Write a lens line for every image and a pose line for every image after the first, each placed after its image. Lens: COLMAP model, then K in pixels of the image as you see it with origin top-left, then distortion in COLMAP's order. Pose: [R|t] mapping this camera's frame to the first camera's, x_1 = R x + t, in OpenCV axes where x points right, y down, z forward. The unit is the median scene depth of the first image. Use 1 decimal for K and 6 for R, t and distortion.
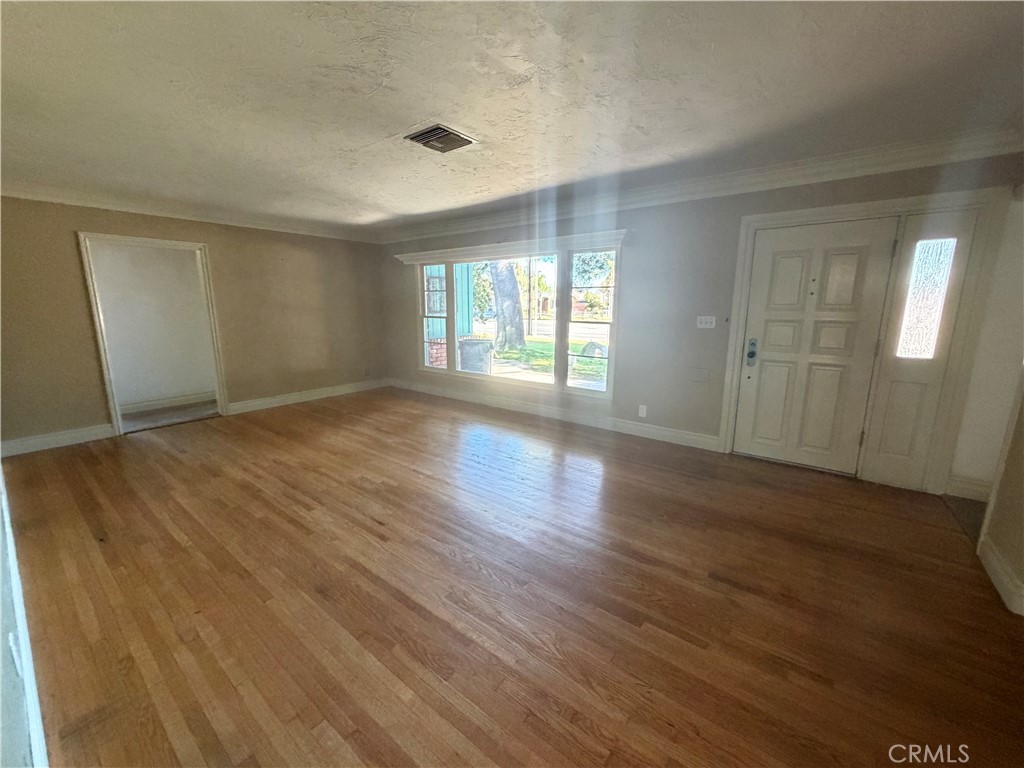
lens RADIAL K [[408.4, 0, 507.8], [0, 408.4, 385.0], [0, 0, 1]] dist [0.000802, 0.000855]
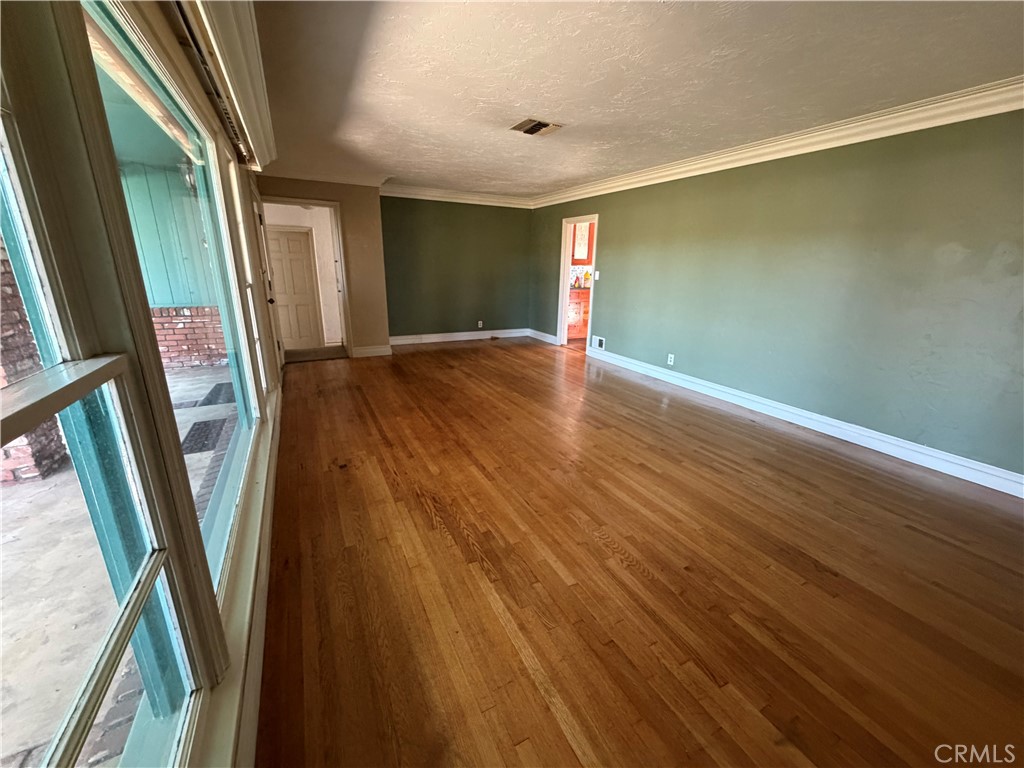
lens RADIAL K [[408.4, 0, 513.7], [0, 408.4, 383.8], [0, 0, 1]] dist [0.000802, 0.000855]
pose [[-0.909975, -0.133836, 0.392471, -0.546872], [0.060322, 0.893687, 0.444617, -0.363405], [-0.410252, 0.428265, -0.805160, 1.868259]]
